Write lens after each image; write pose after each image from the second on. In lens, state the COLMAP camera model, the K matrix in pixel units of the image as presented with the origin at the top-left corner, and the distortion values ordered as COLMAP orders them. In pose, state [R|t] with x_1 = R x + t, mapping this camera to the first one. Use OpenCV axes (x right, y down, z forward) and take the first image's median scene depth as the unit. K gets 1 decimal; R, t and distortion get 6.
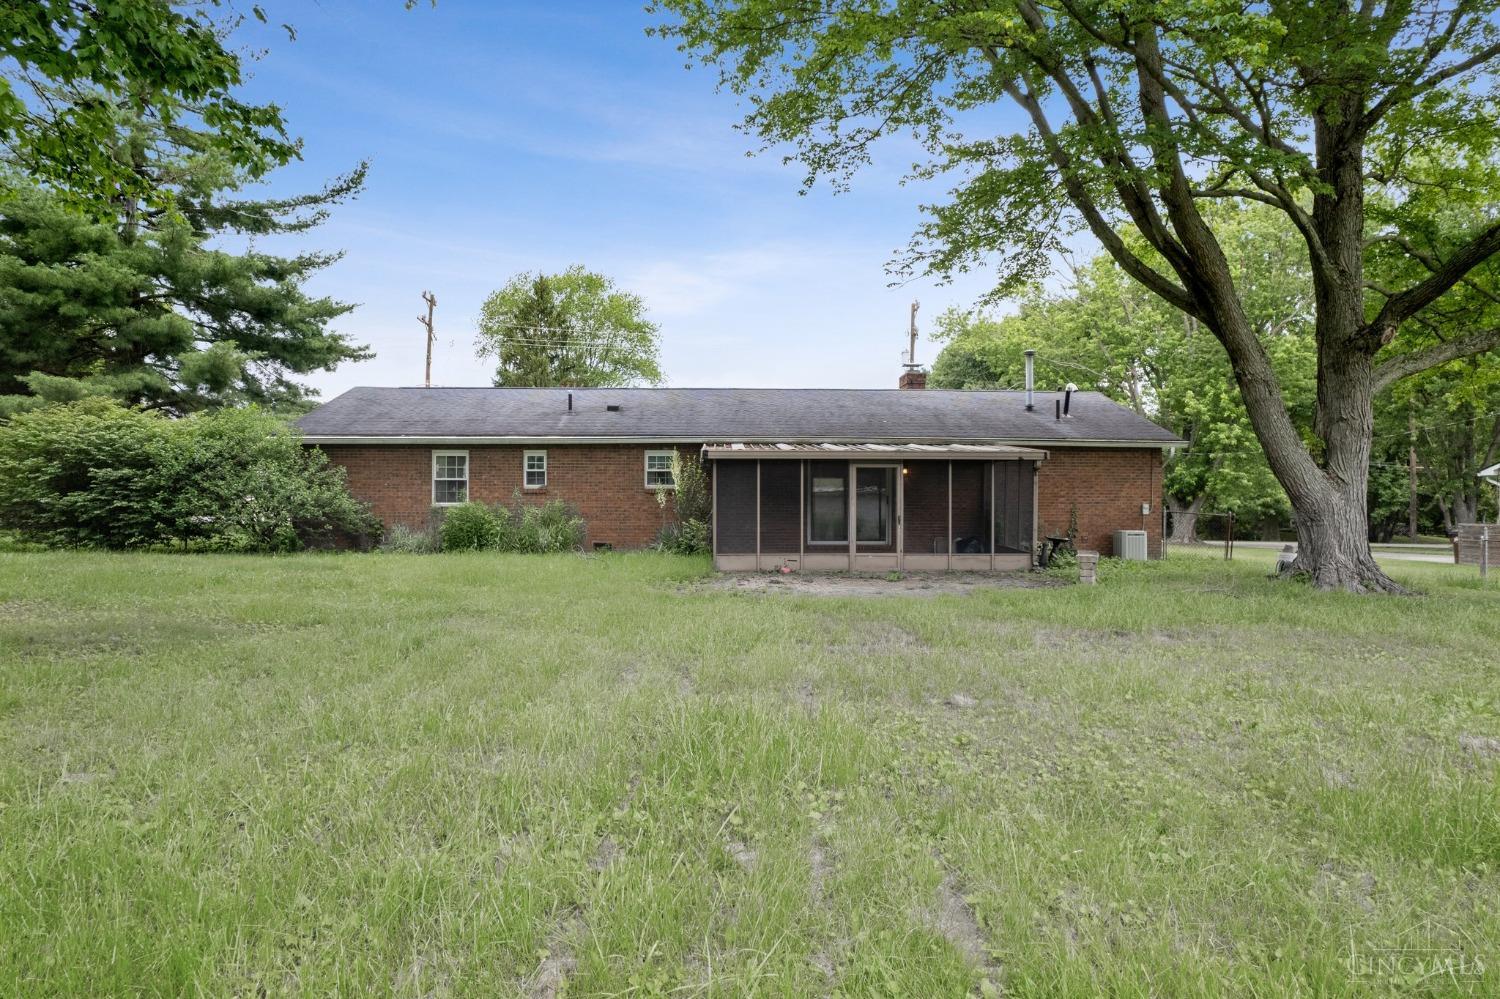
lens RADIAL K [[937.1, 0, 750.0], [0, 937.1, 499.5], [0, 0, 1]] dist [-0.006061, -0.001157]
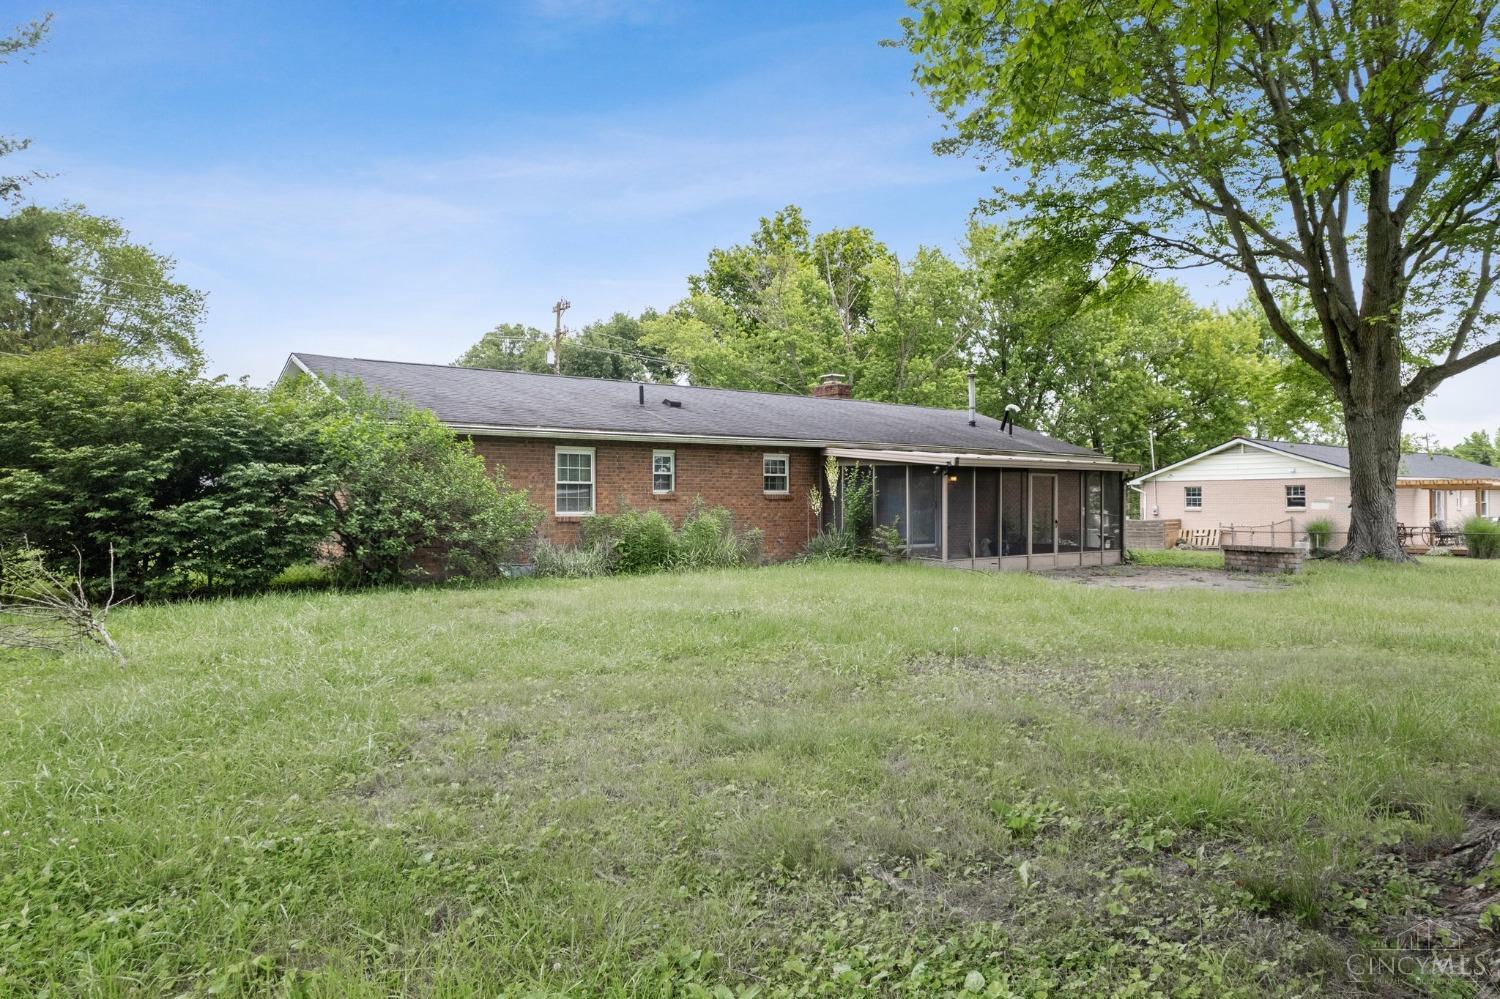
lens RADIAL K [[937.1, 0, 750.0], [0, 937.1, 499.5], [0, 0, 1]] dist [-0.006061, -0.001157]
pose [[0.837385, -0.001165, 0.546613, -0.637218], [0.001564, 0.999999, -0.000265, -0.006068], [-0.546612, 0.001077, 0.837386, 0.225543]]
